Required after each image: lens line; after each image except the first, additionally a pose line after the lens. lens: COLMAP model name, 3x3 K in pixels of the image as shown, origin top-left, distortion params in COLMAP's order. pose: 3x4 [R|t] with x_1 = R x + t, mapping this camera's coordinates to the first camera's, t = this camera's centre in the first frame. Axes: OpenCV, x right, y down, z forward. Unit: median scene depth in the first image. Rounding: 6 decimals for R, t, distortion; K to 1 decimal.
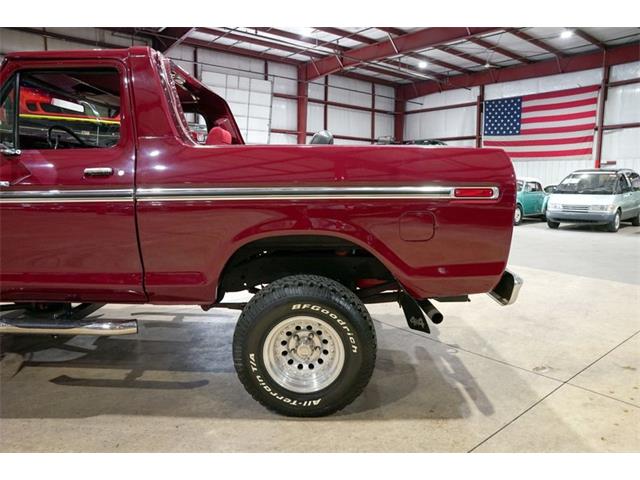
lens RADIAL K [[439.0, 0, 321.6], [0, 439.0, 239.1], [0, 0, 1]] dist [-0.144534, 0.114976]
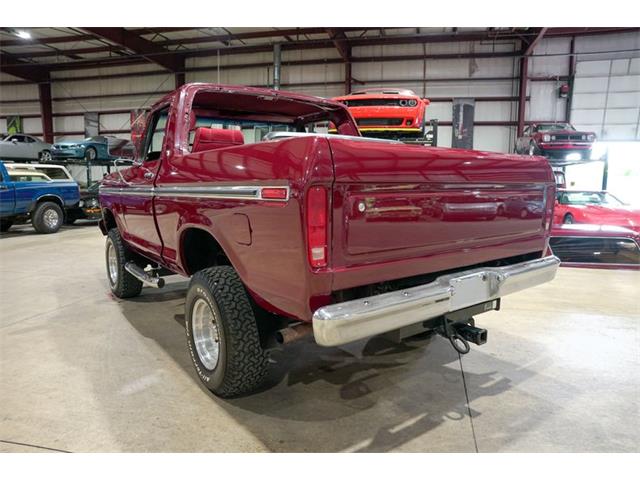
lens RADIAL K [[439.0, 0, 321.6], [0, 439.0, 239.1], [0, 0, 1]] dist [-0.144534, 0.114976]
pose [[0.610424, 0.099003, -0.785864, 0.119773], [-0.106147, 0.993433, 0.042703, -0.007320], [0.784931, 0.057350, 0.616924, 0.062178]]
